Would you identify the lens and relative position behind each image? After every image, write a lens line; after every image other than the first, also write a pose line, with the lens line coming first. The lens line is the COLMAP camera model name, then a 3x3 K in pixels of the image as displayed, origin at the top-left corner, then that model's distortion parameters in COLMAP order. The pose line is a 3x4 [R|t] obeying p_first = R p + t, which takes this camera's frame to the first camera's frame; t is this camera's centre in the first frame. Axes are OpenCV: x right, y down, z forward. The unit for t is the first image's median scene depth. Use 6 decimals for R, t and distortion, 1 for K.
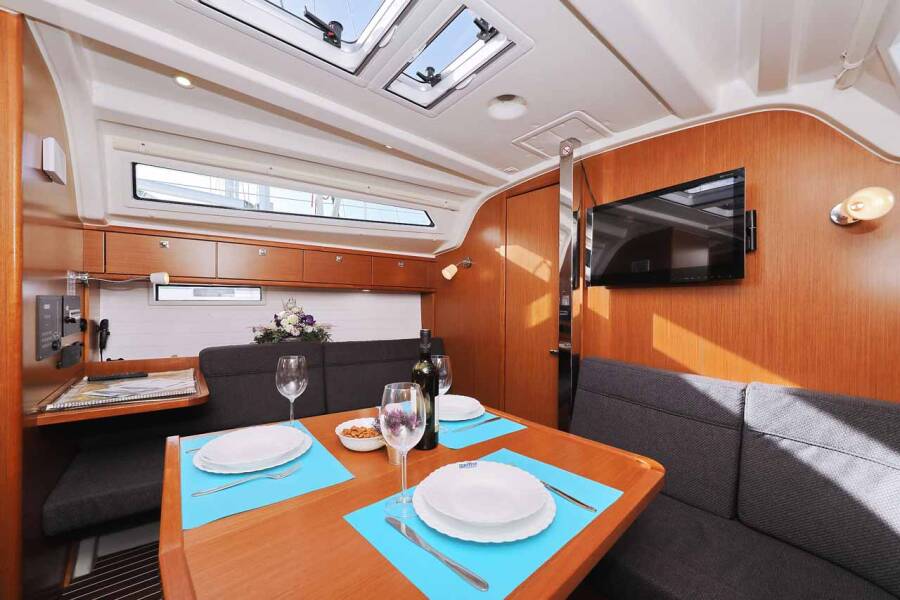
lens RADIAL K [[337.0, 0, 445.2], [0, 337.0, 301.3], [0, 0, 1]] dist [0.006937, -0.000027]
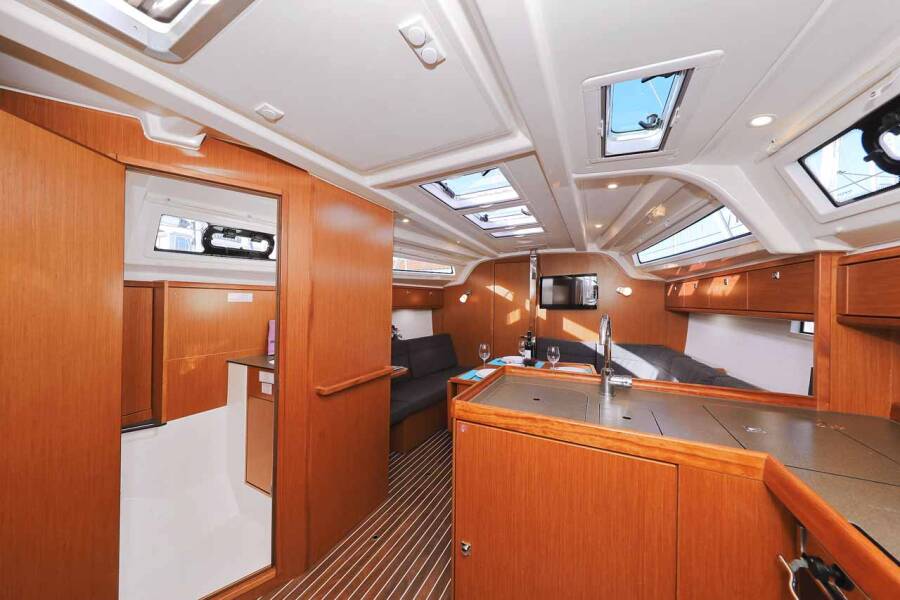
lens RADIAL K [[282.0, 0, 445.9], [0, 282.0, 303.7], [0, 0, 1]] dist [-0.000027, 0.000000]
pose [[0.913675, -0.021754, 0.405864, -1.017007], [0.015623, 0.999708, 0.018413, -0.127704], [-0.406146, -0.010483, 0.913748, -0.571261]]
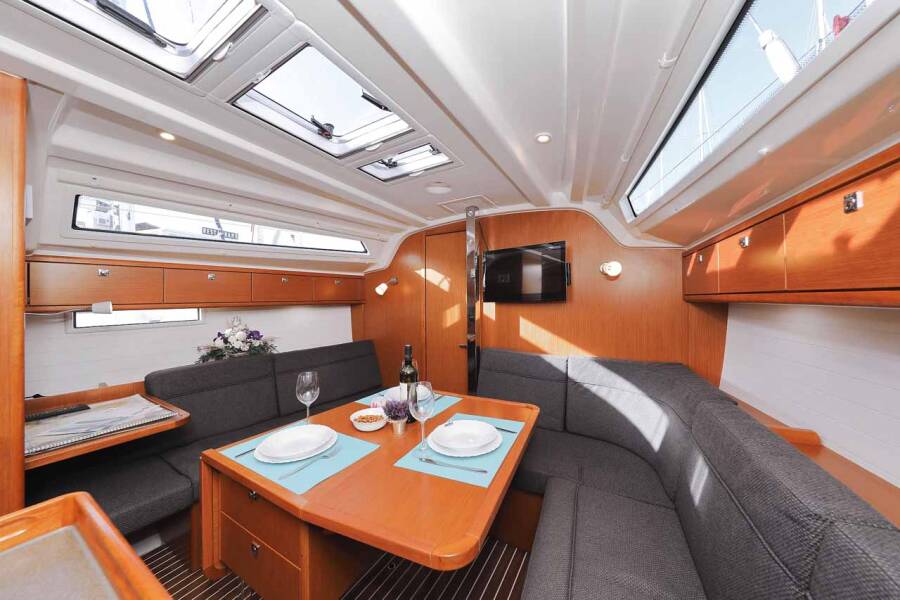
lens RADIAL K [[291.5, 0, 451.8], [0, 291.5, 297.5], [0, 0, 1]] dist [0.000197, 0.000036]
pose [[0.929278, -0.028445, 0.368284, -0.209533], [0.027536, 0.999591, 0.007724, -0.079477], [-0.368353, 0.002963, 0.929681, -0.180721]]
